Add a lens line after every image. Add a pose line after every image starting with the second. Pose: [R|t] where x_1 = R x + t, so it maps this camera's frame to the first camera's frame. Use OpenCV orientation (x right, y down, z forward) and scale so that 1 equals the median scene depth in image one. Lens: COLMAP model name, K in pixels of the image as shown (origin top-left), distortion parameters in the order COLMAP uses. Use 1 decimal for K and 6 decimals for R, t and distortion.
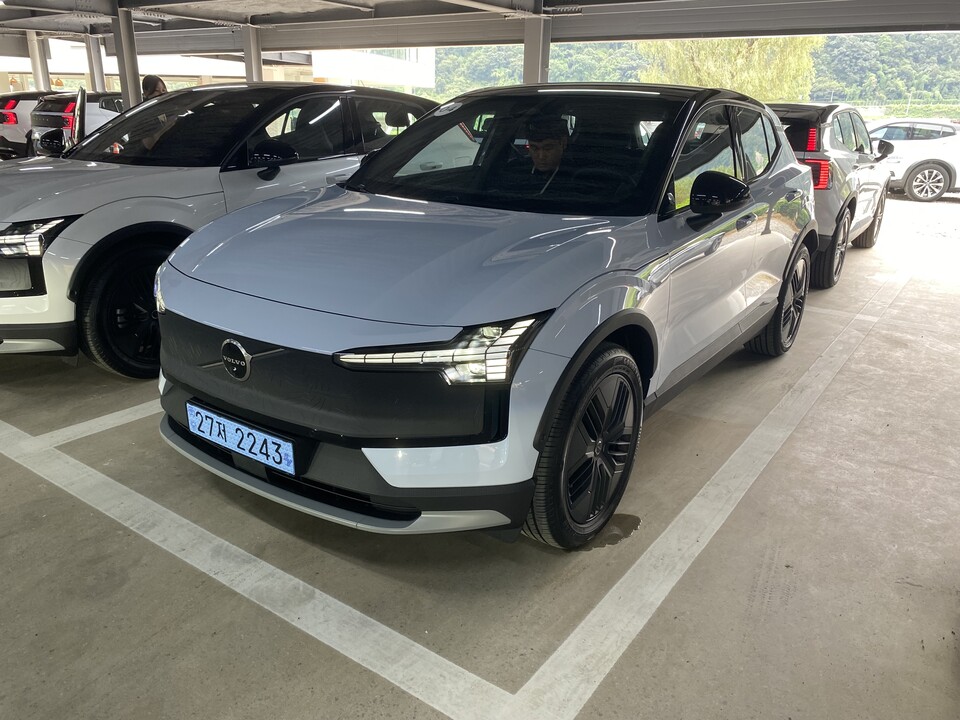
lens RADIAL K [[732.2, 0, 478.4], [0, 732.2, 361.4], [0, 0, 1]] dist [0.001930, 0.000831]
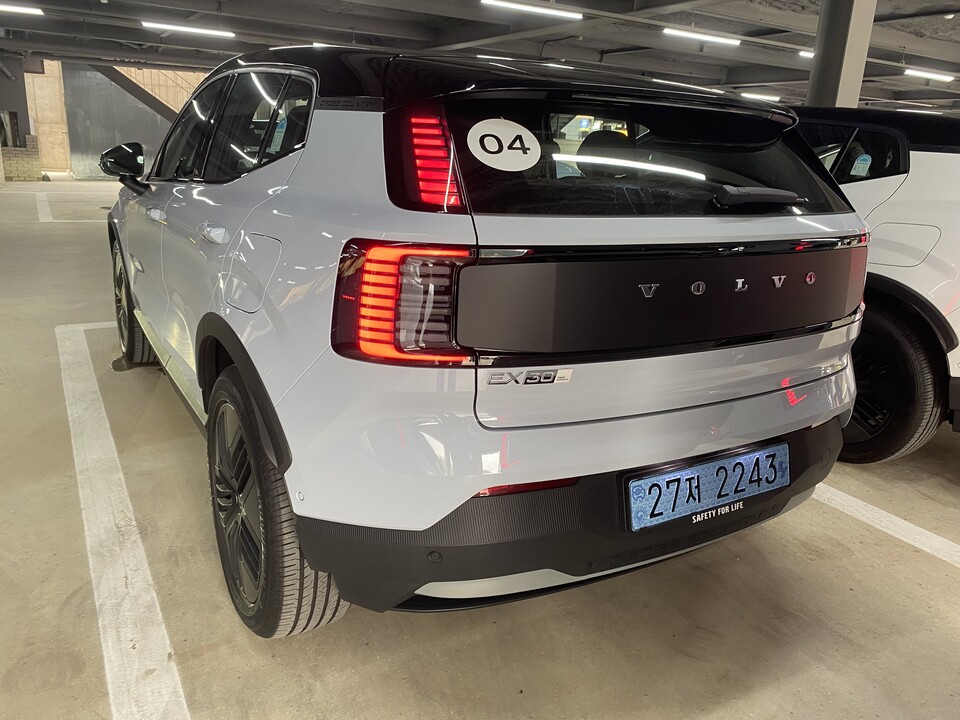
lens RADIAL K [[732.2, 0, 479.2], [0, 732.2, 360.3], [0, 0, 1]] dist [0.001930, 0.000831]
pose [[0.410663, -0.269782, 0.870961, -0.908307], [0.255930, 0.950929, 0.173880, -0.150854], [-0.875132, 0.151499, 0.459556, 0.867197]]
